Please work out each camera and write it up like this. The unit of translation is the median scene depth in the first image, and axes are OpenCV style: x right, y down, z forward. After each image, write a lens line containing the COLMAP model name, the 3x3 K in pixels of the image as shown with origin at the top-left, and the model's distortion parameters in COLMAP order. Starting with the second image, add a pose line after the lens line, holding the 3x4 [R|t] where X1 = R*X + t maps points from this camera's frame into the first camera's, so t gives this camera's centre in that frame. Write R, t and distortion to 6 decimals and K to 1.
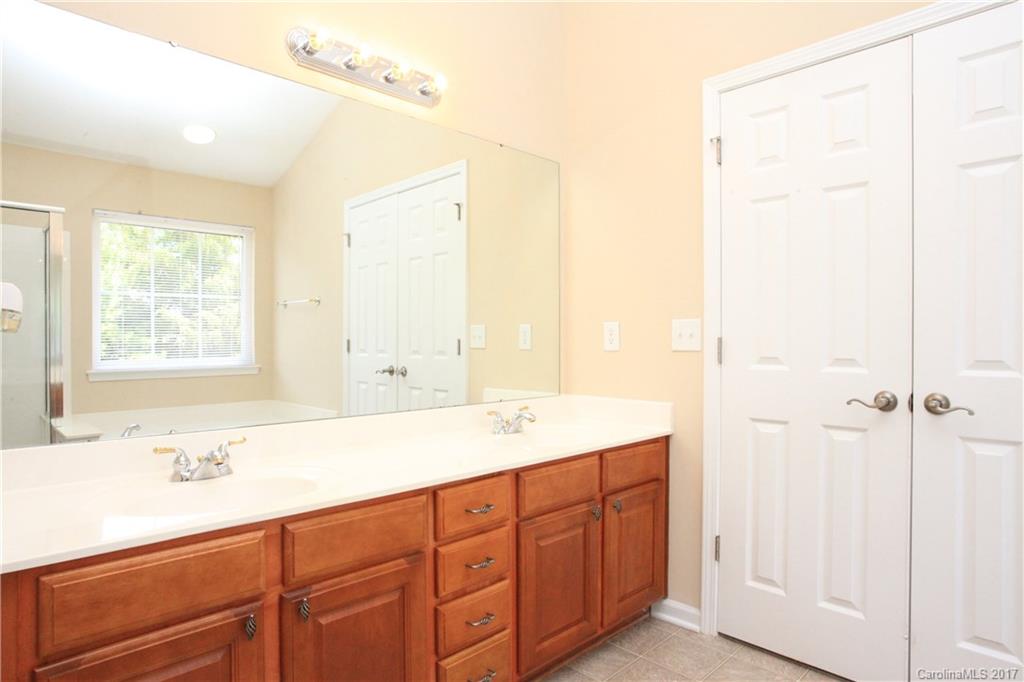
lens RADIAL K [[607.4, 0, 506.8], [0, 607.4, 342.5], [0, 0, 1]] dist [-0.046789, 0.014451]
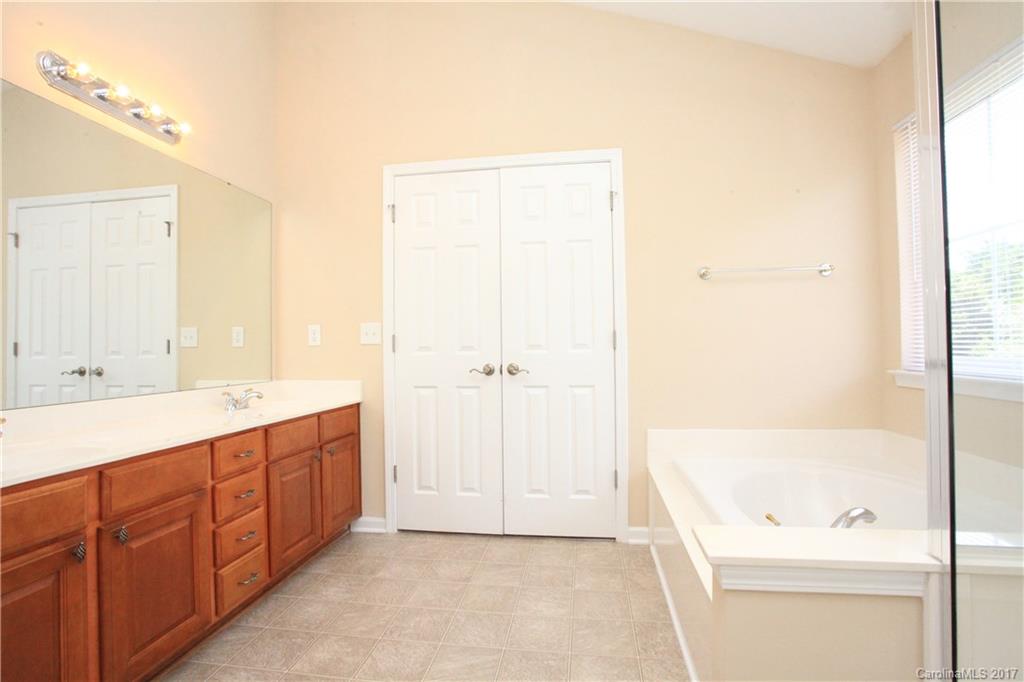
lens RADIAL K [[496.9, 0, 511.1], [0, 496.9, 339.0], [0, 0, 1]] dist [0.002466, 0.002591]
pose [[0.803243, -0.004343, 0.595636, -0.180184], [0.020540, 0.999581, -0.020410, 0.039108], [-0.595297, 0.028629, 0.802995, -0.213218]]
